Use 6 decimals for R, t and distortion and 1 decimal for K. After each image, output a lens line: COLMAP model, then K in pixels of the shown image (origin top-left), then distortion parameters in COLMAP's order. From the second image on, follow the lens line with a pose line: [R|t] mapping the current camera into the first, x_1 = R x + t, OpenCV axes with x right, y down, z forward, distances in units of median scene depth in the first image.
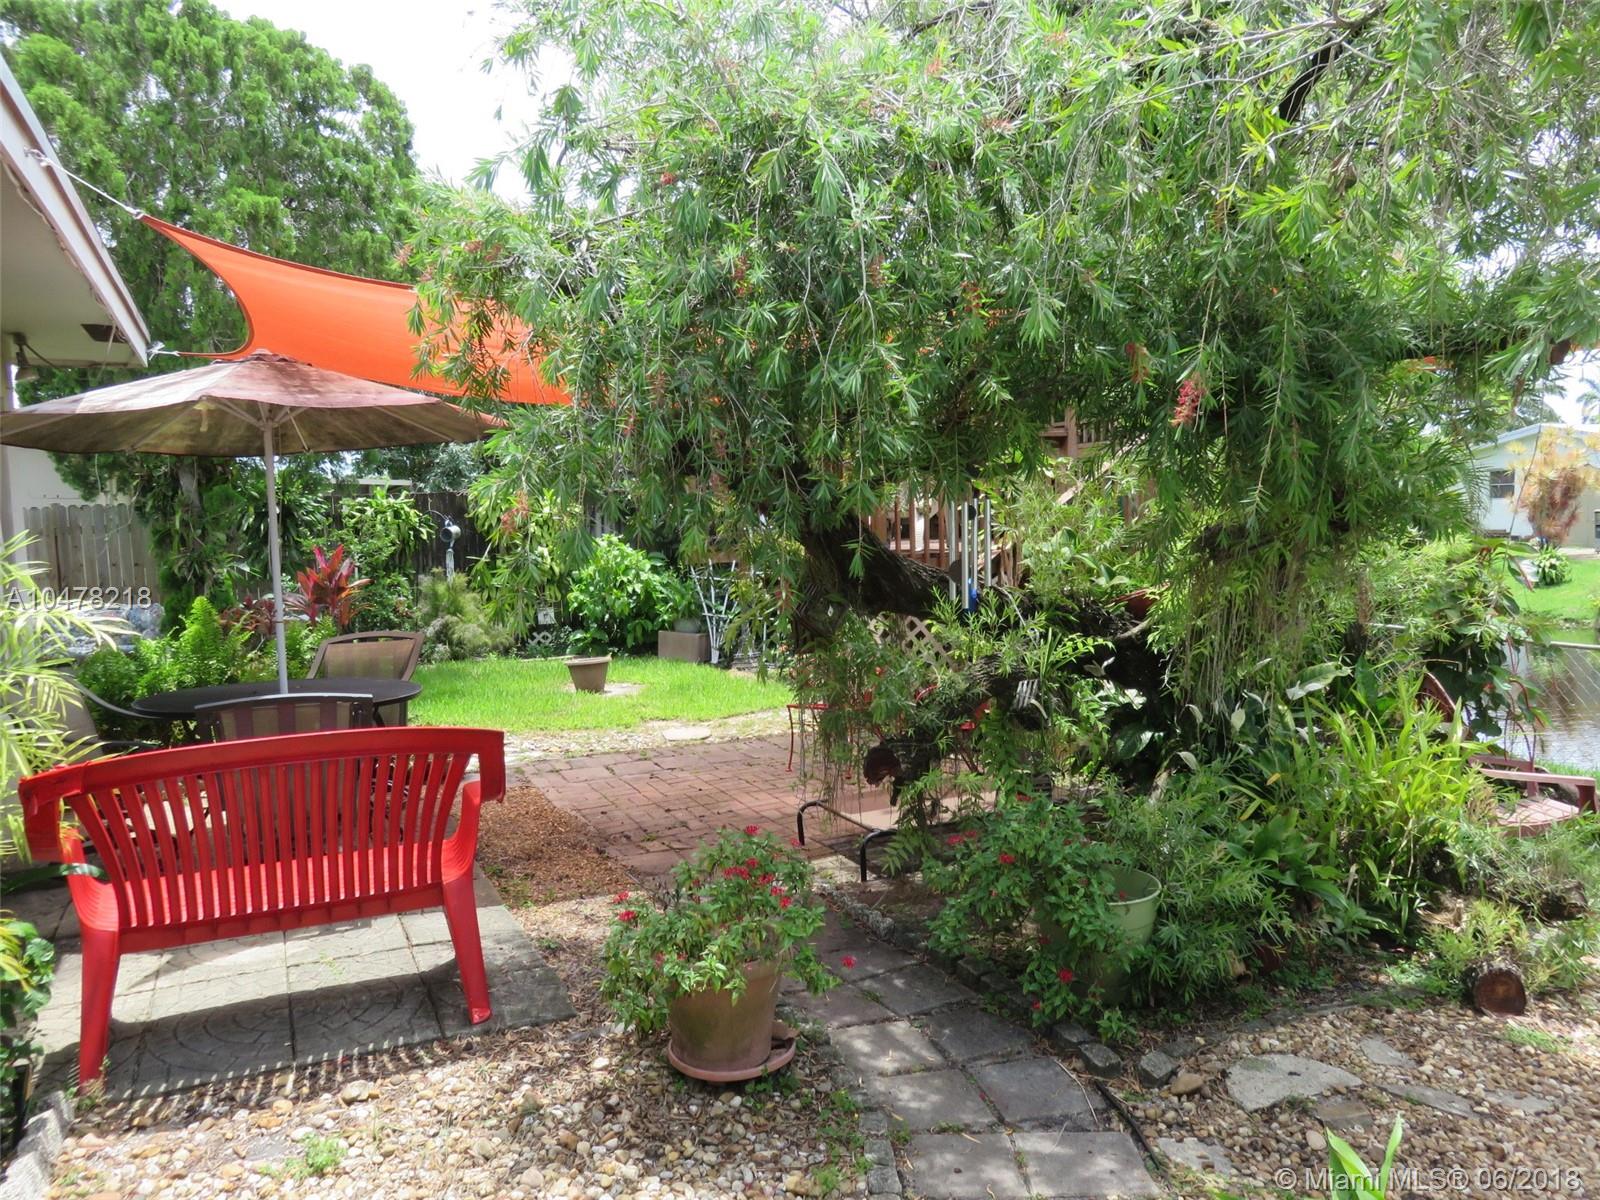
lens RADIAL K [[1180.0, 0, 801.5], [0, 1180.0, 601.8], [0, 0, 1]] dist [0.000236, -0.001151]
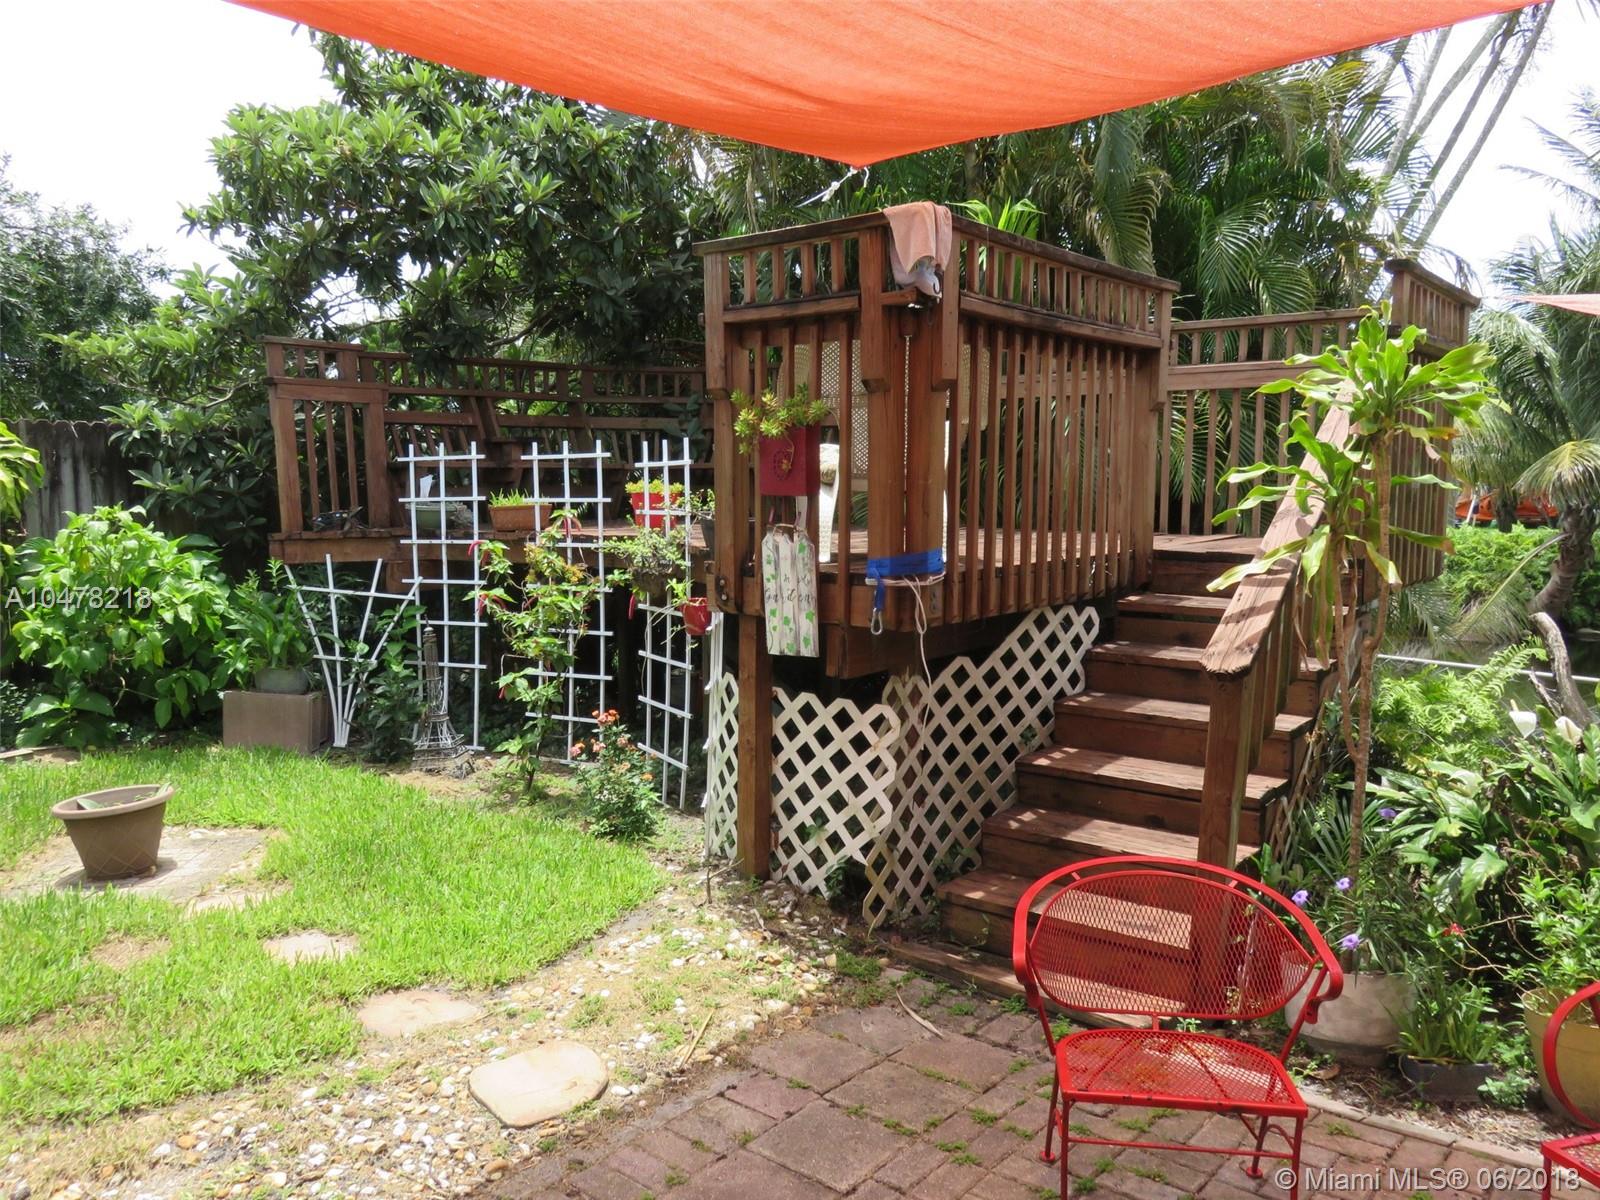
lens RADIAL K [[1180.0, 0, 802.6], [0, 1180.0, 602.8], [0, 0, 1]] dist [0.000236, -0.001151]
pose [[0.901774, -0.018588, 0.431809, -0.114593], [0.007365, 0.999591, 0.027649, -0.027823], [-0.432146, -0.021753, 0.901541, 0.410372]]
